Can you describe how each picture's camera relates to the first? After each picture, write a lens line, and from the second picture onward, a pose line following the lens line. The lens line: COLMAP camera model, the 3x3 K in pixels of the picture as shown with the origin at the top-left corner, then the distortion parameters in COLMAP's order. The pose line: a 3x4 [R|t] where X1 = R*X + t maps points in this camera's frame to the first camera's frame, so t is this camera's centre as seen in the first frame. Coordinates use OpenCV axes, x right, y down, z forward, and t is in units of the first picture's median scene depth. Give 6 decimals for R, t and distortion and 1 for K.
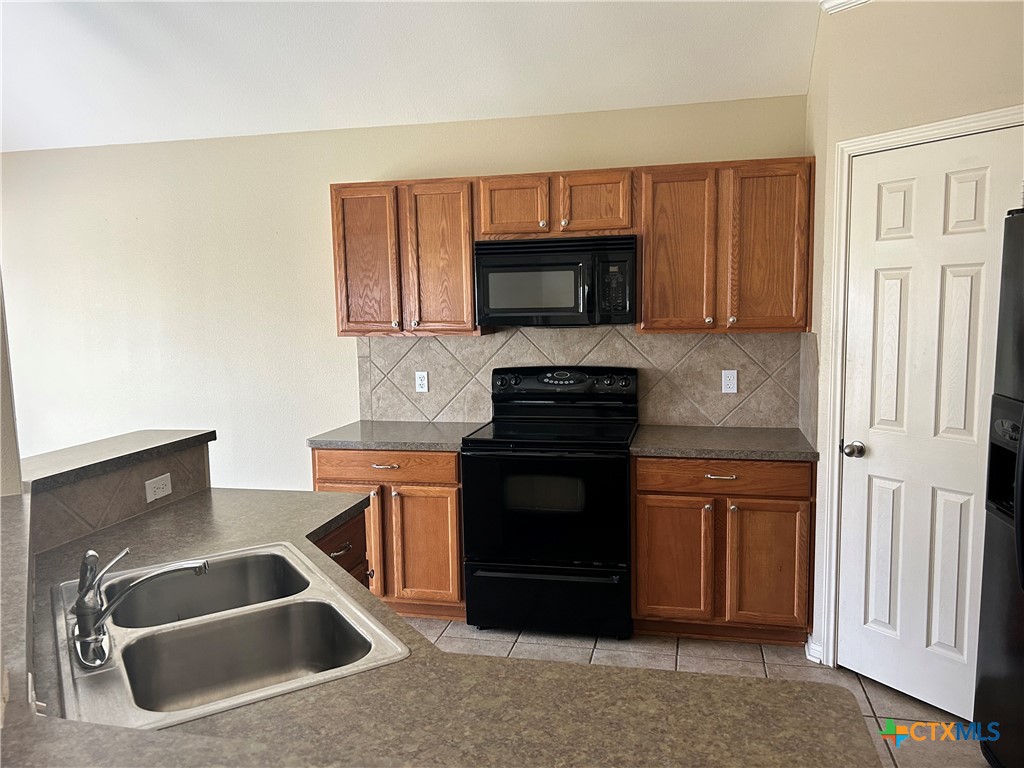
lens RADIAL K [[768.1, 0, 509.8], [0, 768.1, 387.0], [0, 0, 1]] dist [0.076478, -0.132564]
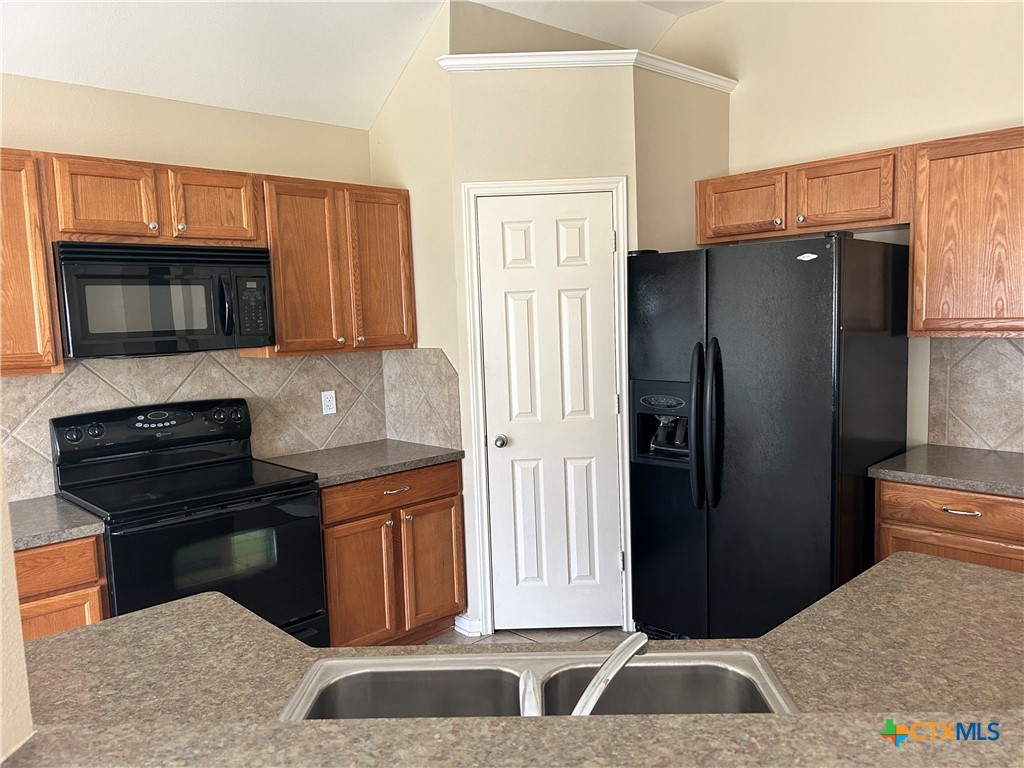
lens RADIAL K [[768.1, 0, 509.8], [0, 768.1, 387.0], [0, 0, 1]] dist [0.076478, -0.132564]
pose [[0.539582, -0.080099, 0.838114, -0.449702], [0.115870, 0.993057, 0.020309, -0.021414], [-0.833922, 0.086154, 0.545117, 0.280011]]
